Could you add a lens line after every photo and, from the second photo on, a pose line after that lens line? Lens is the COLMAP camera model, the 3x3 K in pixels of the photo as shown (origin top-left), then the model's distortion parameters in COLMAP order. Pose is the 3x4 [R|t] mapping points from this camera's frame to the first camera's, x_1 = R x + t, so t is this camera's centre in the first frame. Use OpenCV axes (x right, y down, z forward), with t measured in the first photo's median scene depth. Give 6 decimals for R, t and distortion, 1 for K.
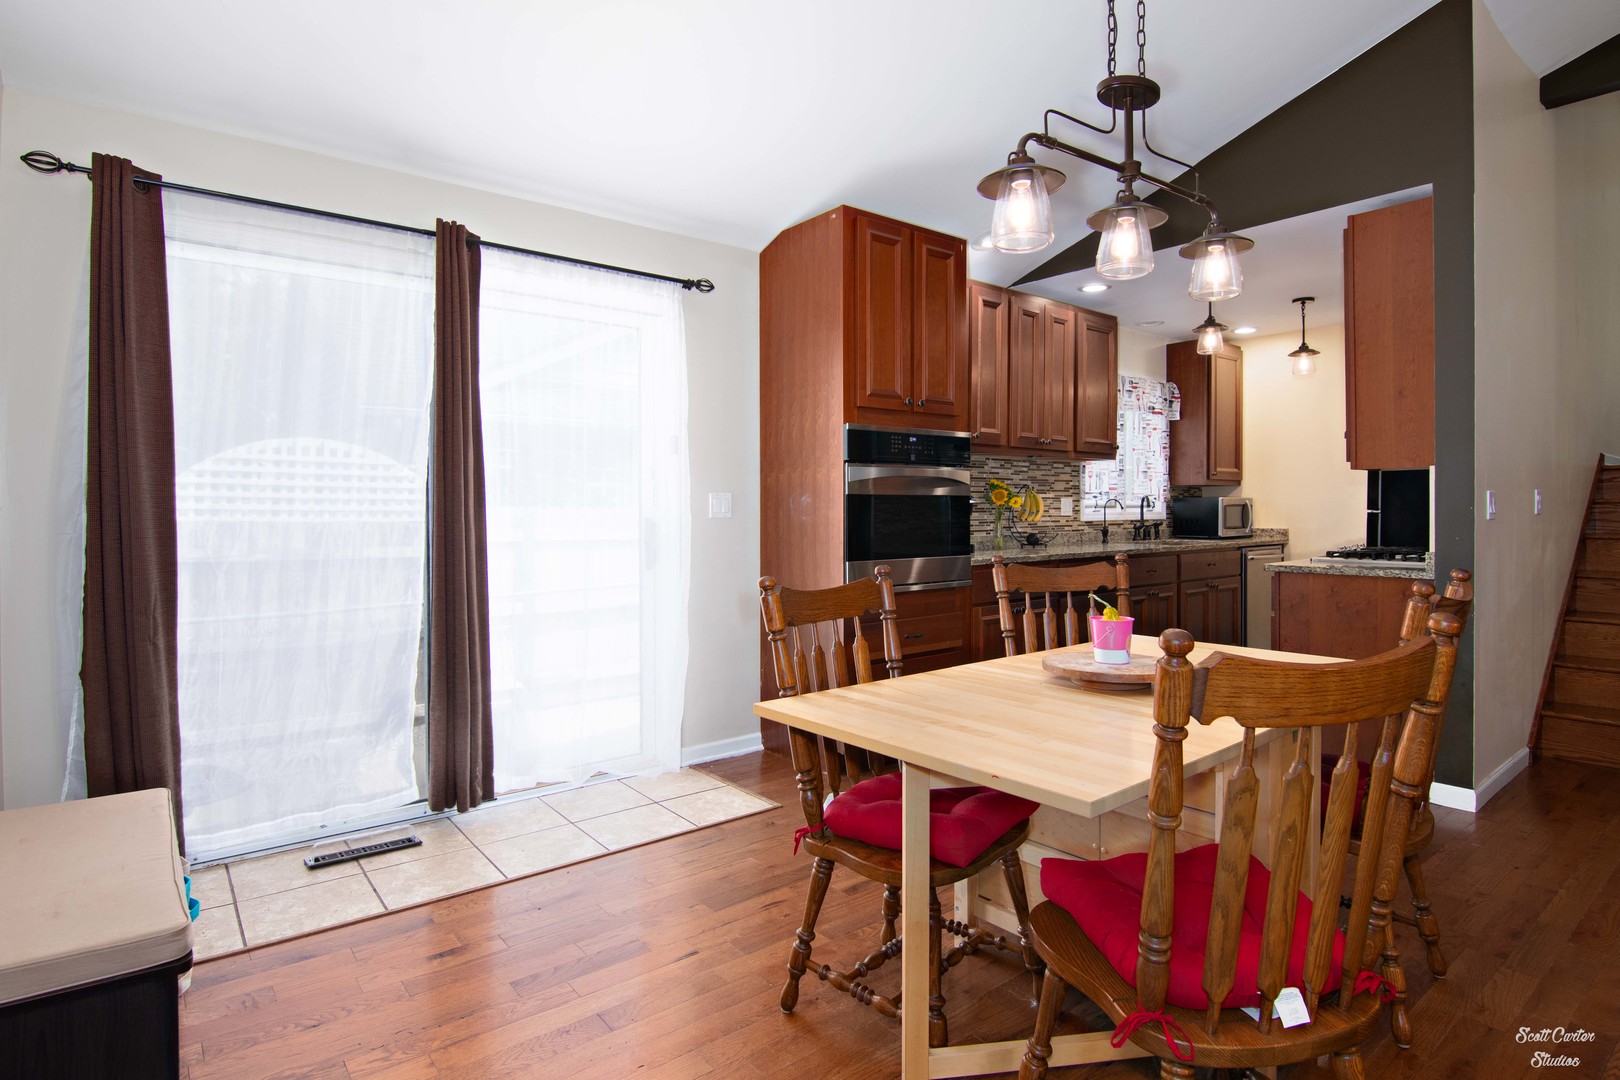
lens RADIAL K [[866.5, 0, 798.6], [0, 866.5, 520.1], [0, 0, 1]] dist [-0.017369, -0.000659]
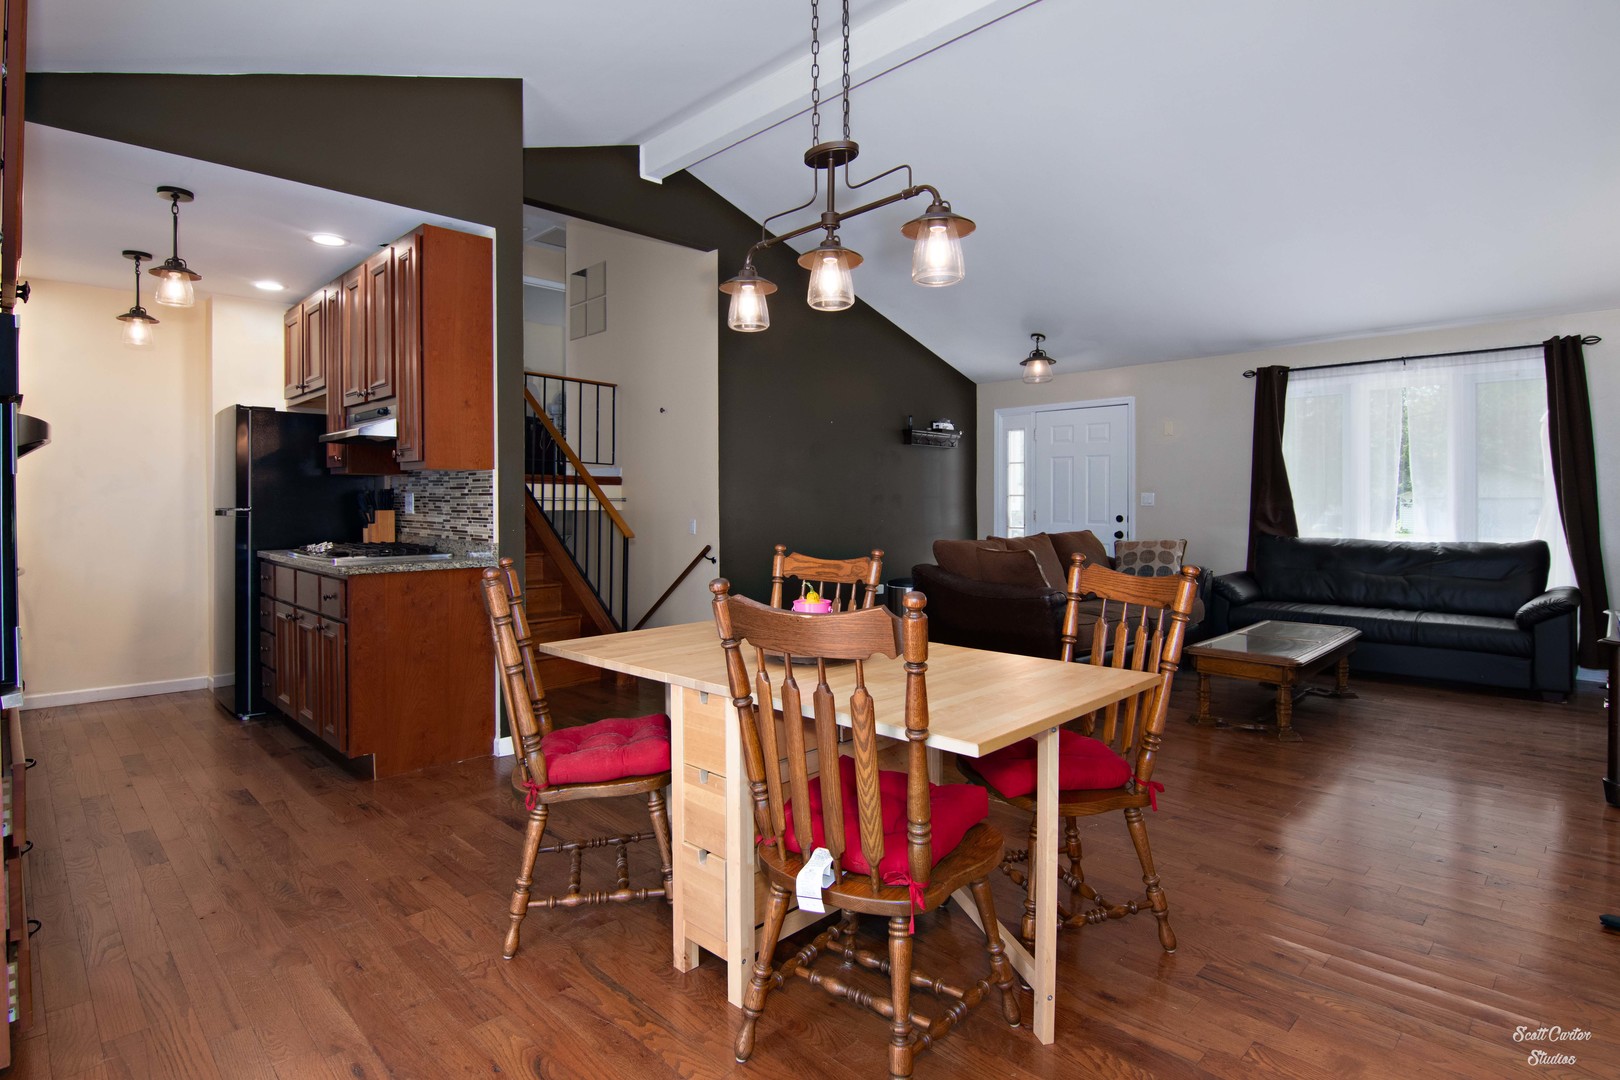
lens RADIAL K [[825.8, 0, 839.4], [0, 825.8, 505.6], [0, 0, 1]] dist [-0.015380, -0.000219]
pose [[-0.138823, -0.000012, 0.990317, -0.260672], [0.015027, 0.999885, 0.002119, -0.005655], [-0.990203, 0.015175, -0.138807, 0.412990]]
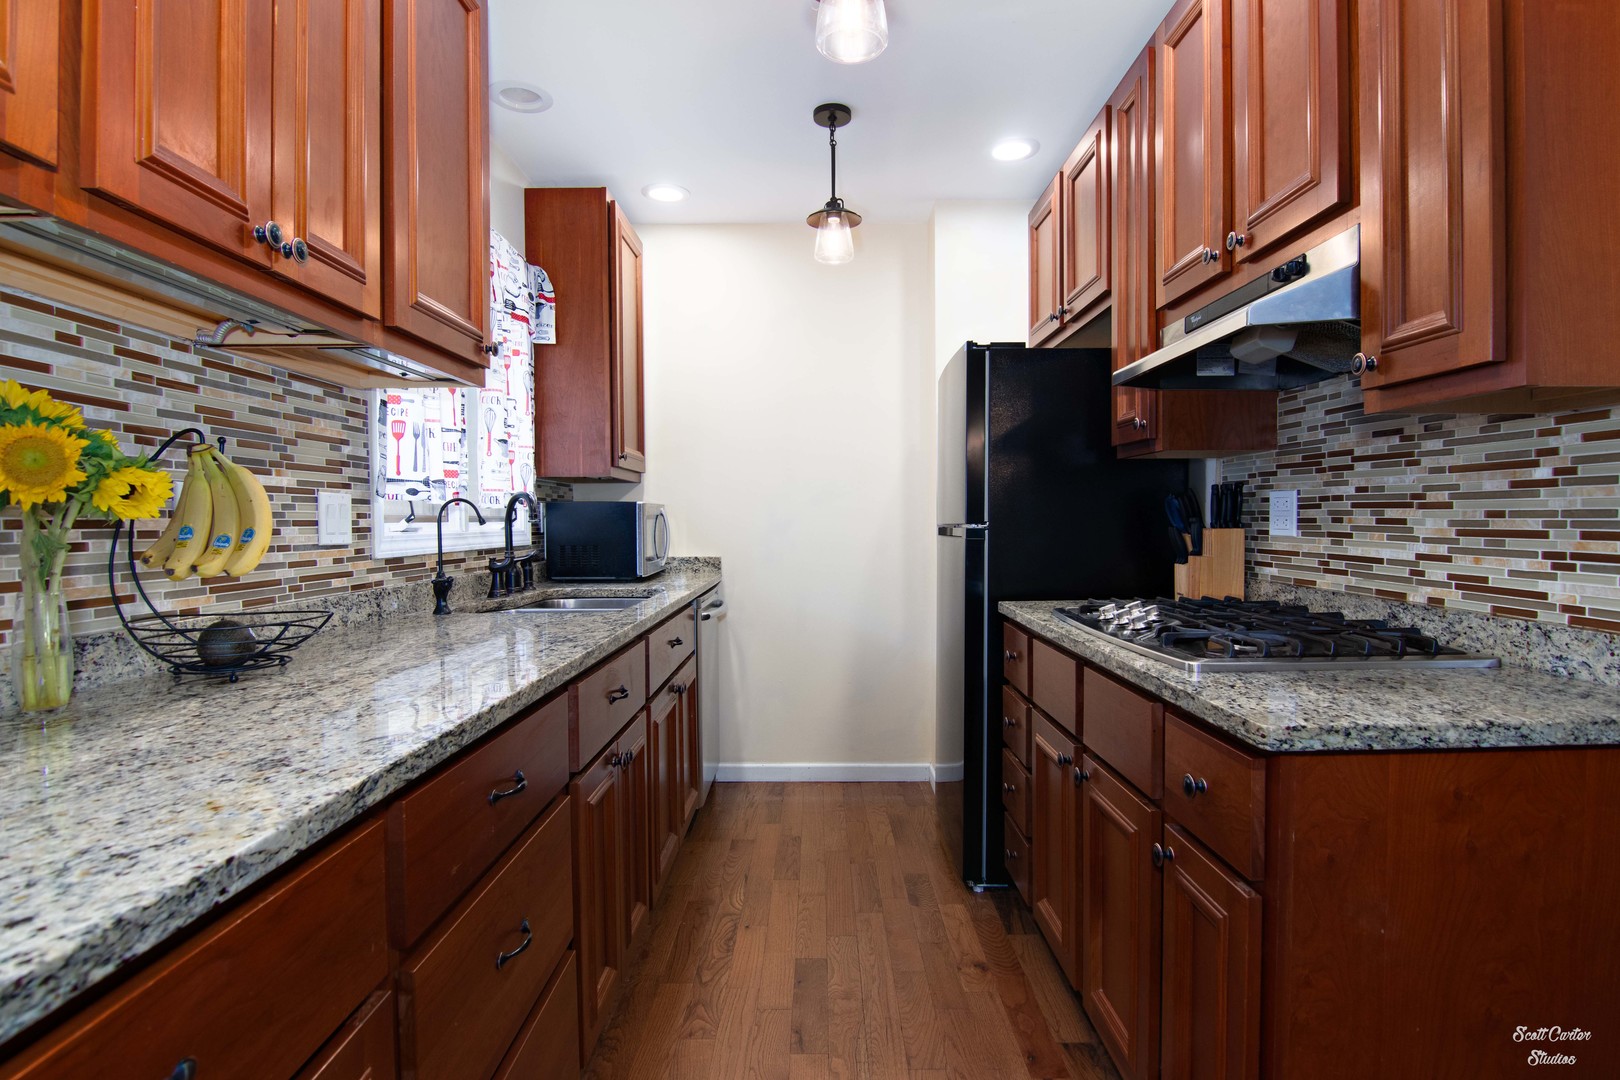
lens RADIAL K [[843.7, 0, 810.0], [0, 843.7, 540.0], [0, 0, 1]] dist [-0.018276, -0.000987]
pose [[0.623363, -0.018009, 0.781725, 0.169687], [0.014109, 0.999831, 0.011783, -0.008066], [-0.781805, 0.003684, 0.623512, 0.648926]]
